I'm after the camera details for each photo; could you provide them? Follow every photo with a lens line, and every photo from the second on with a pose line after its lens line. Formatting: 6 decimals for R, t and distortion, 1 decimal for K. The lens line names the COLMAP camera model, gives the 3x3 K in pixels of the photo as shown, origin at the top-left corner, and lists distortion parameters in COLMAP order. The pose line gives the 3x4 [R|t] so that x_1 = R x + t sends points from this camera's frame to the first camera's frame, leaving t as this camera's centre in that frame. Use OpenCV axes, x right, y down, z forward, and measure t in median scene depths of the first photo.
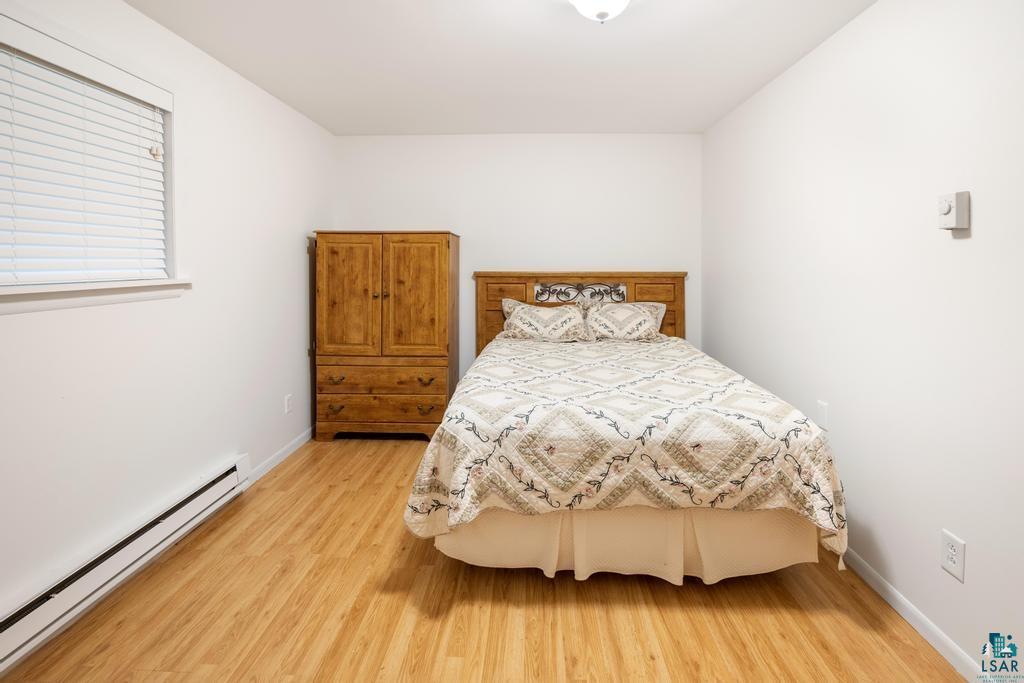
lens RADIAL K [[475.4, 0, 512.5], [0, 475.4, 278.9], [0, 0, 1]] dist [-0.012129, -0.000065]
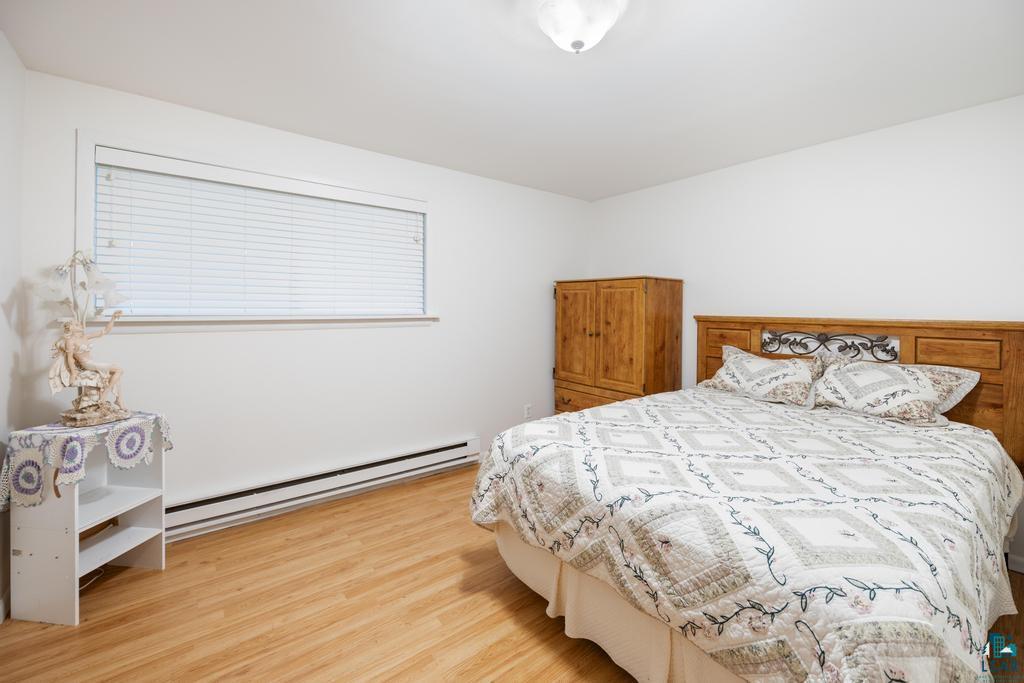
lens RADIAL K [[419.8, 0, 516.0], [0, 419.8, 313.1], [0, 0, 1]] dist [-0.000768, -0.000066]
pose [[0.652226, 0.014023, -0.757895, 0.643173], [-0.030143, 0.999518, -0.007447, -0.005220], [0.757425, 0.027702, 0.652334, 0.315129]]
